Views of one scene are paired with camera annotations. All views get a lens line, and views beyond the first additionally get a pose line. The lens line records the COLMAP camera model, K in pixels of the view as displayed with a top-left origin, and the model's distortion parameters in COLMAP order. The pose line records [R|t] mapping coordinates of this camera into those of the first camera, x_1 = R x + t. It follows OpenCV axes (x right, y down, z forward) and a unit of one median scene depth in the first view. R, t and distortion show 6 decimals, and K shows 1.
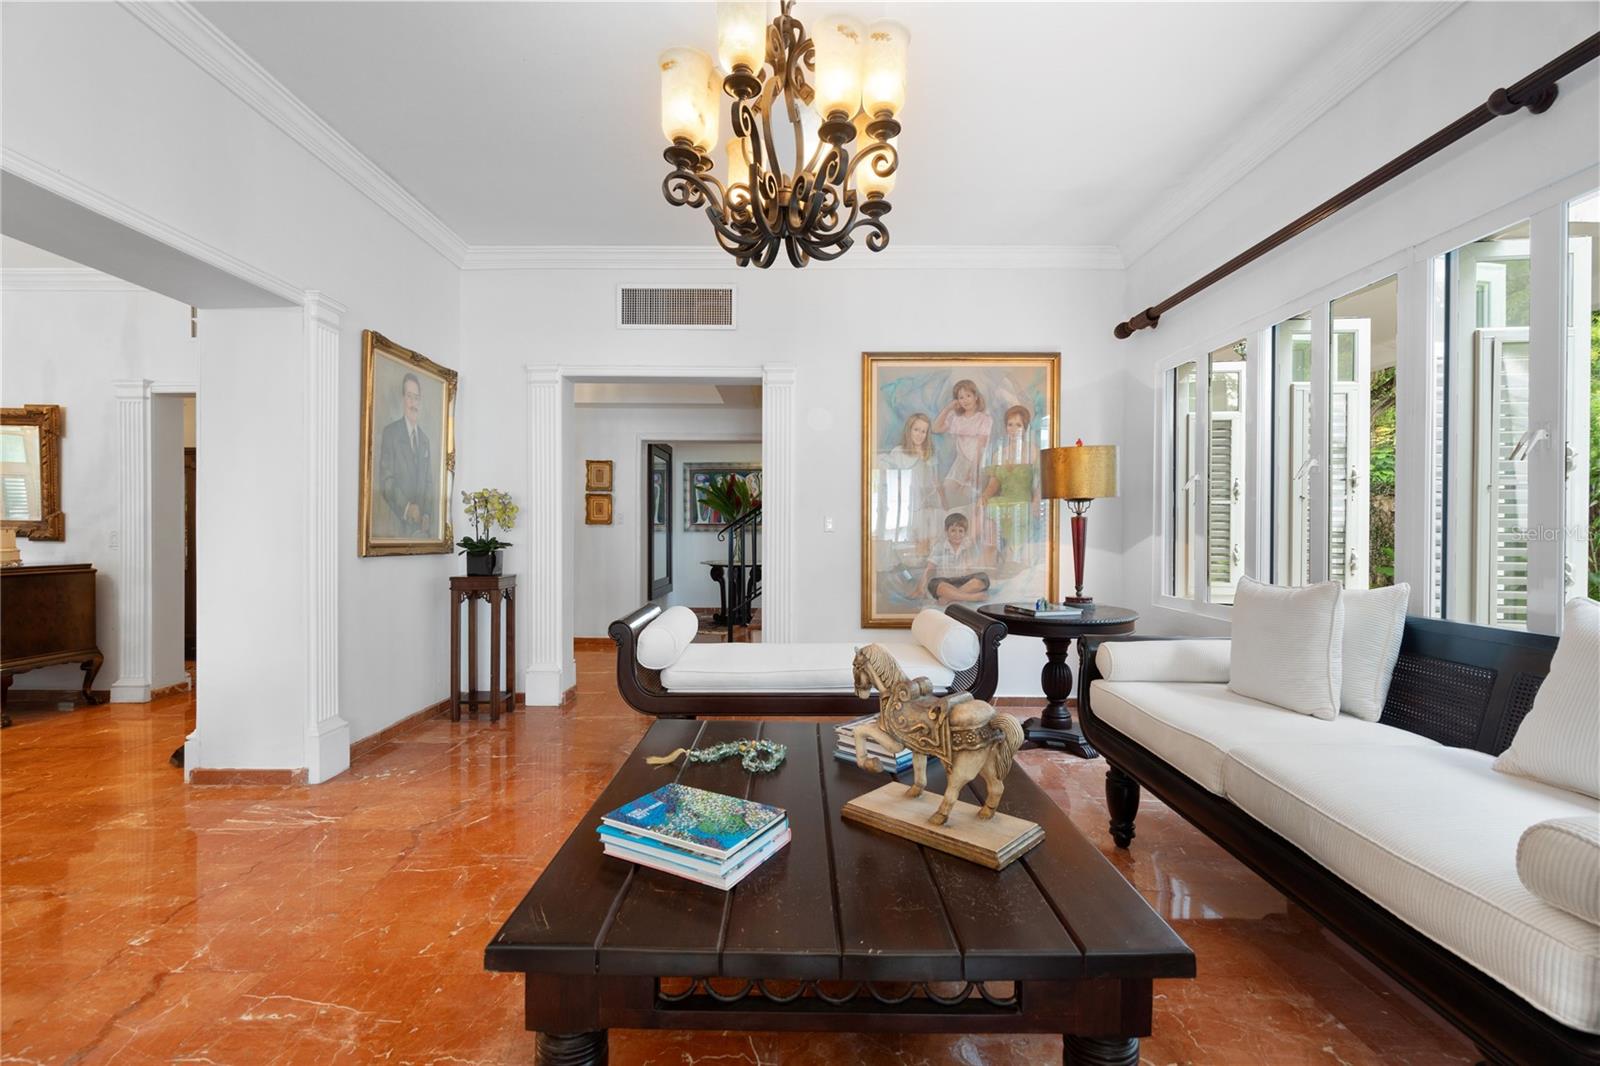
lens RADIAL K [[723.7, 0, 804.1], [0, 723.7, 531.9], [0, 0, 1]] dist [0.001095, -0.000095]
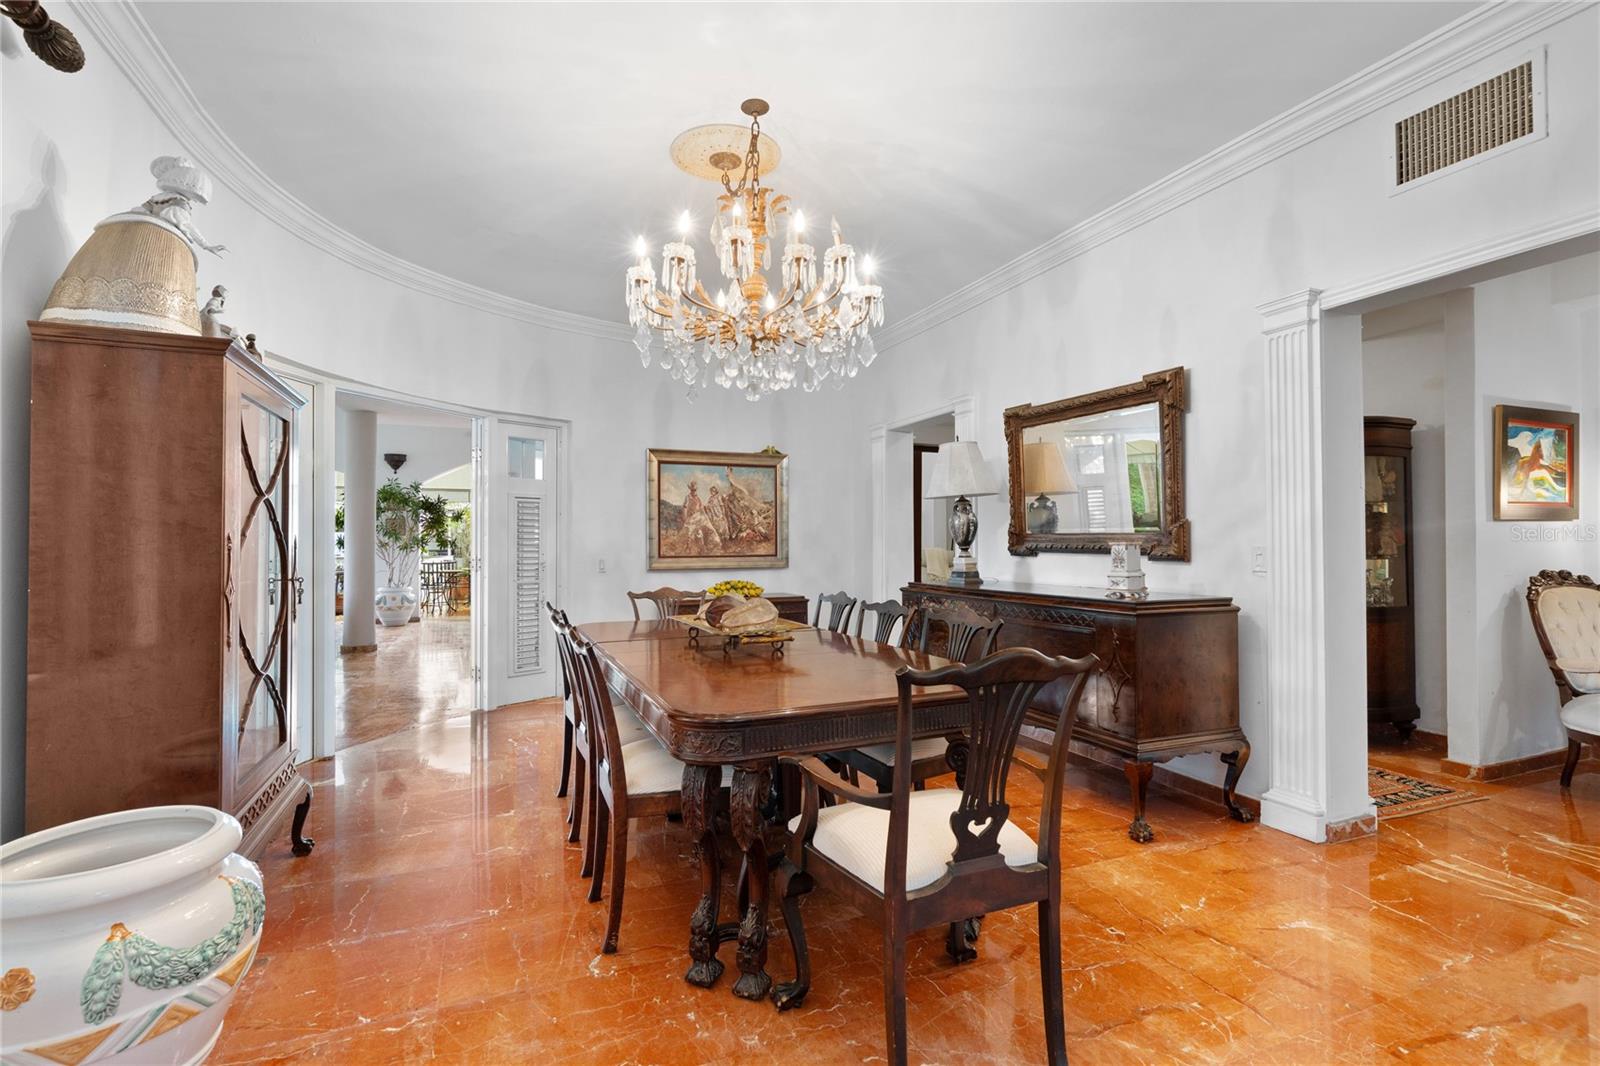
lens RADIAL K [[723.7, 0, 800.8], [0, 723.7, 535.8], [0, 0, 1]] dist [0.001095, -0.000095]
pose [[0.399268, -0.012719, -0.916746, -0.538927], [-0.000027, 0.999904, -0.013884, -0.002315], [0.916834, 0.005568, 0.399230, 0.386089]]
